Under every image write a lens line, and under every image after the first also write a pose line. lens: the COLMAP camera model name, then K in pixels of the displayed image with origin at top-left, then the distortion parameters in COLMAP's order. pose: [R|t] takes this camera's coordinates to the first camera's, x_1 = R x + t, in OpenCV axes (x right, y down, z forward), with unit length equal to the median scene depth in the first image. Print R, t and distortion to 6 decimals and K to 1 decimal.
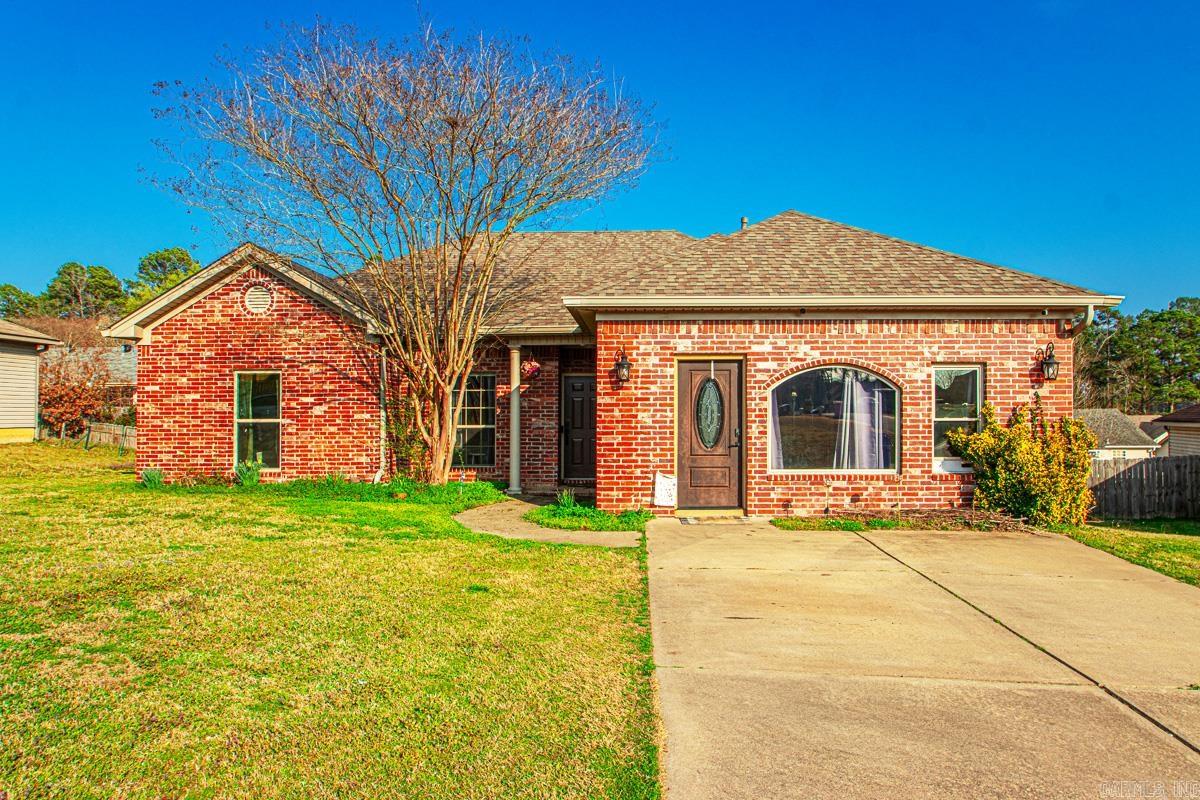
lens RADIAL K [[805.9, 0, 650.6], [0, 805.9, 398.2], [0, 0, 1]] dist [-0.028995, 0.006076]
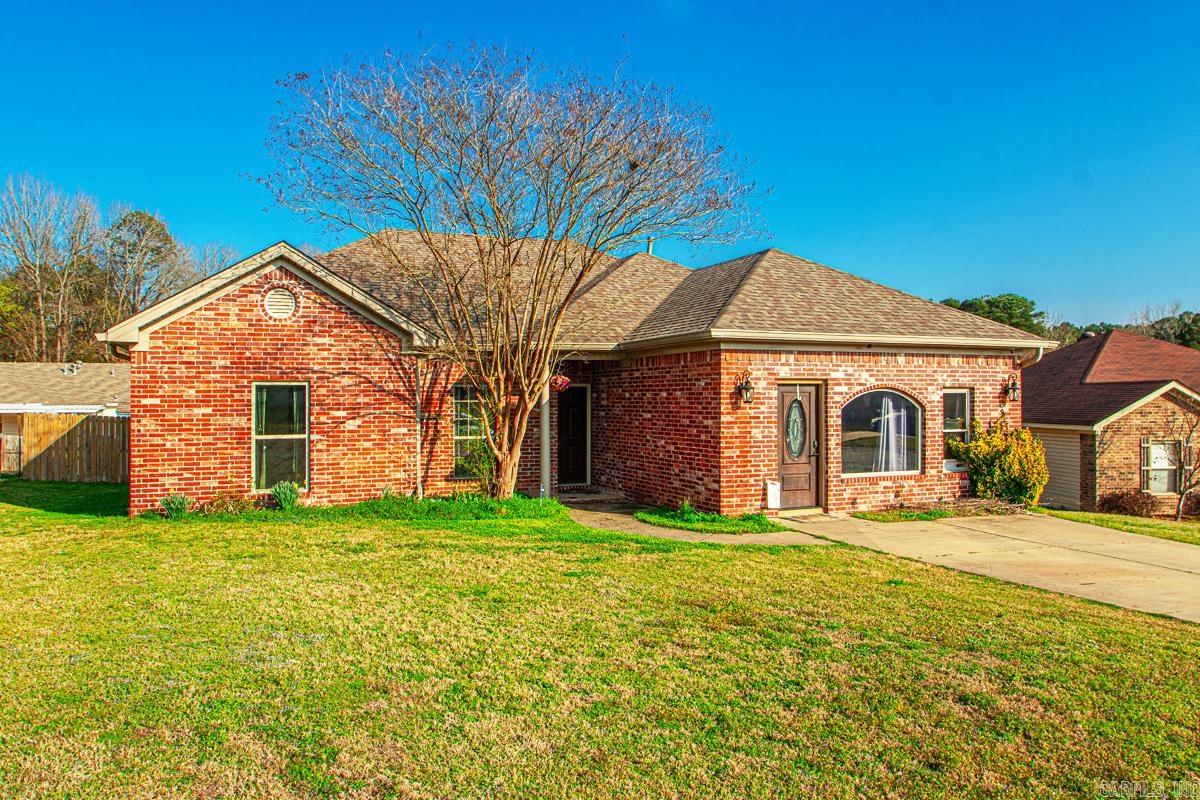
lens RADIAL K [[843.3, 0, 600.1], [0, 843.3, 385.5], [0, 0, 1]] dist [-0.030905, 0.001525]
pose [[0.919292, 0.006410, 0.393524, -0.681106], [-0.007741, 0.999968, 0.001793, -0.044693], [-0.393500, -0.004694, 0.919313, -0.027756]]
